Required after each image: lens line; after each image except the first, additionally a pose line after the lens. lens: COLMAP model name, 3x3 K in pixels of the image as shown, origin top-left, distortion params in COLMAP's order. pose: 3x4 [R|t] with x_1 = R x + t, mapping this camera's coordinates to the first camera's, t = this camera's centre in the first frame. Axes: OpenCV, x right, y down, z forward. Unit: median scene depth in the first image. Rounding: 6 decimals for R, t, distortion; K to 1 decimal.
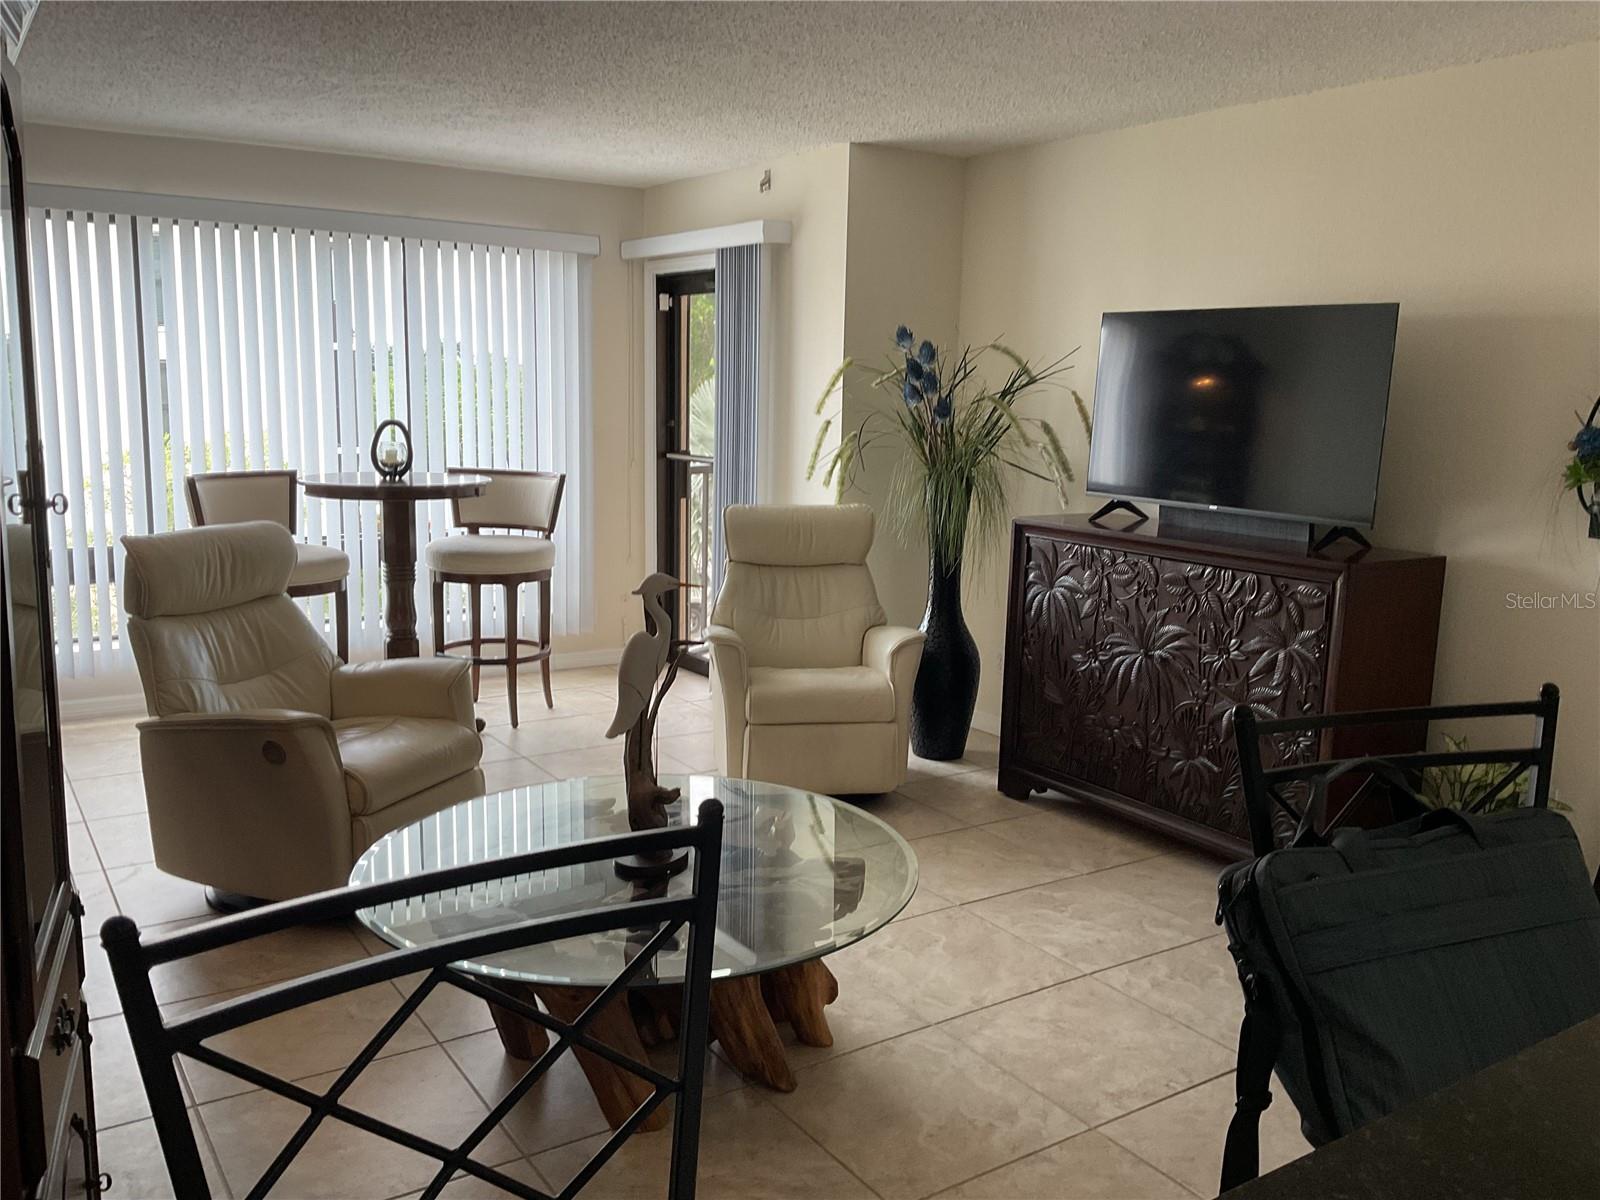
lens RADIAL K [[1334.8, 0, 792.2], [0, 1334.8, 605.1], [0, 0, 1]] dist [0.089965, -0.156056]
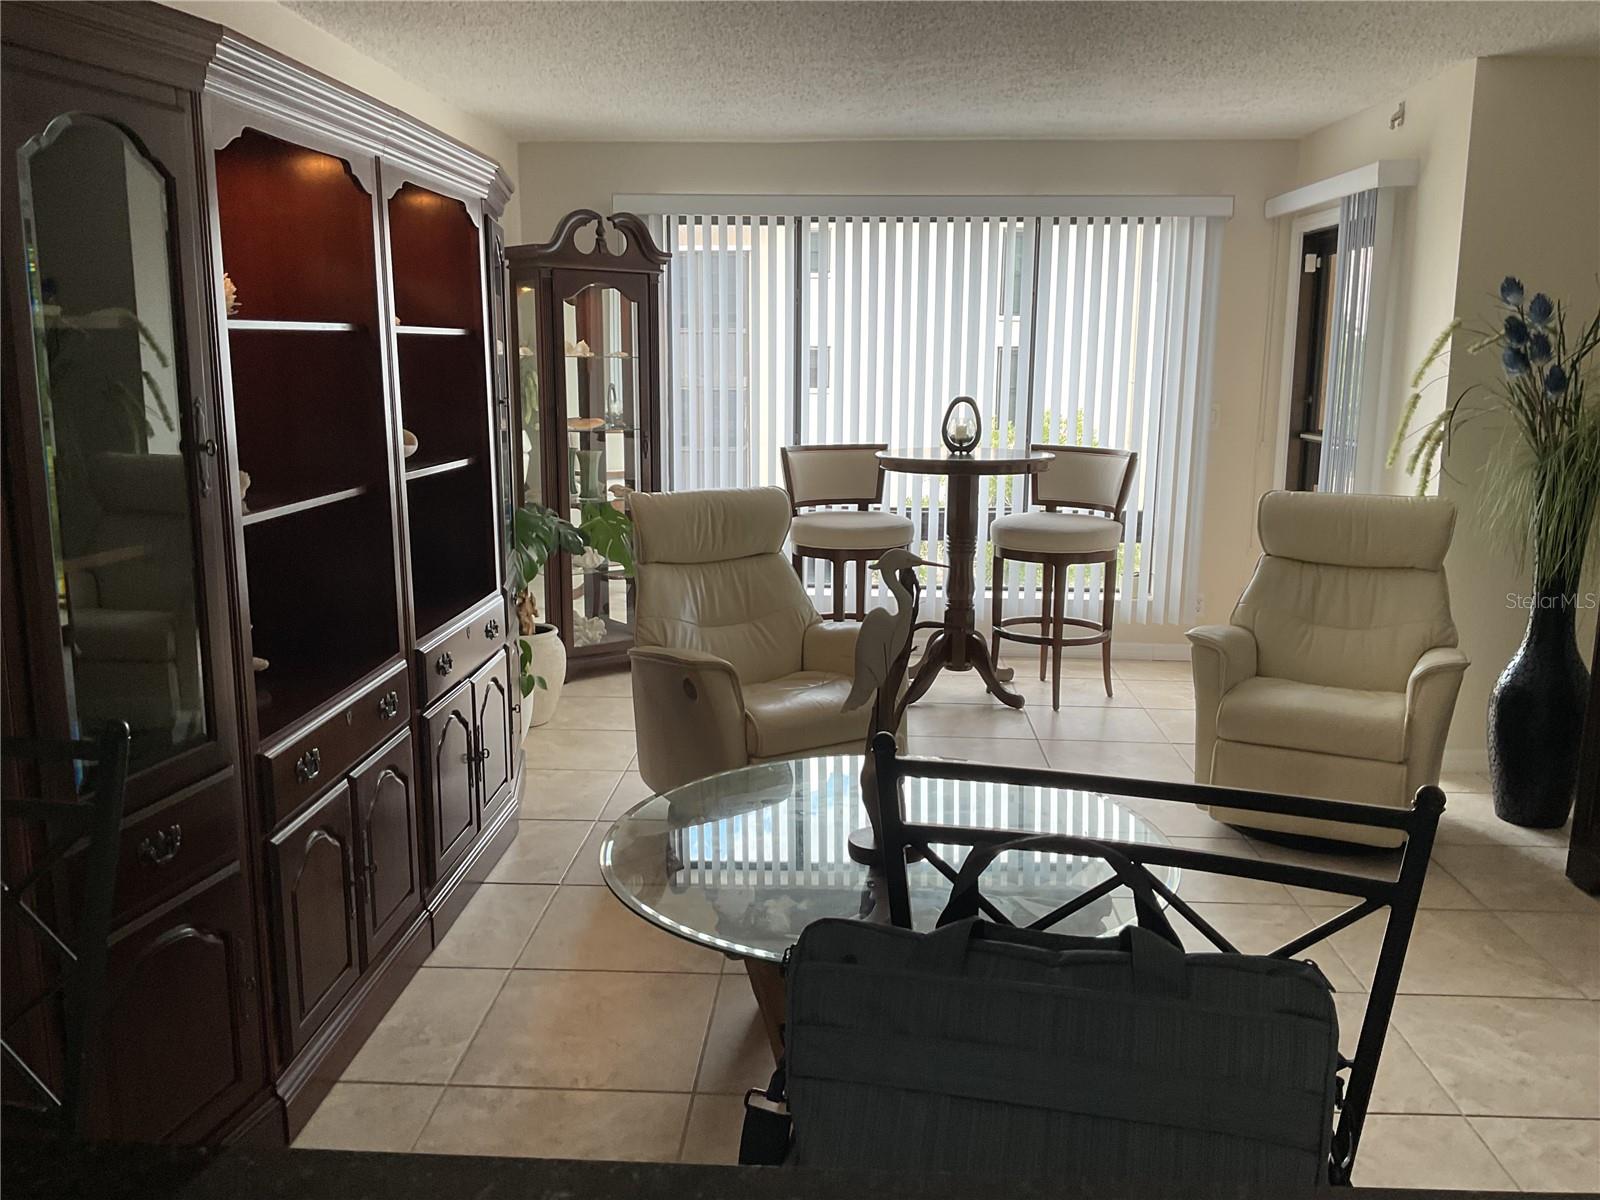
lens RADIAL K [[1334.8, 0, 784.8], [0, 1334.8, 607.3], [0, 0, 1]] dist [0.089965, -0.156056]
pose [[0.801491, 0.094990, -0.590415, 0.212067], [-0.086570, 0.995334, 0.042617, -0.008473], [0.591708, 0.016955, 0.805974, 0.092263]]
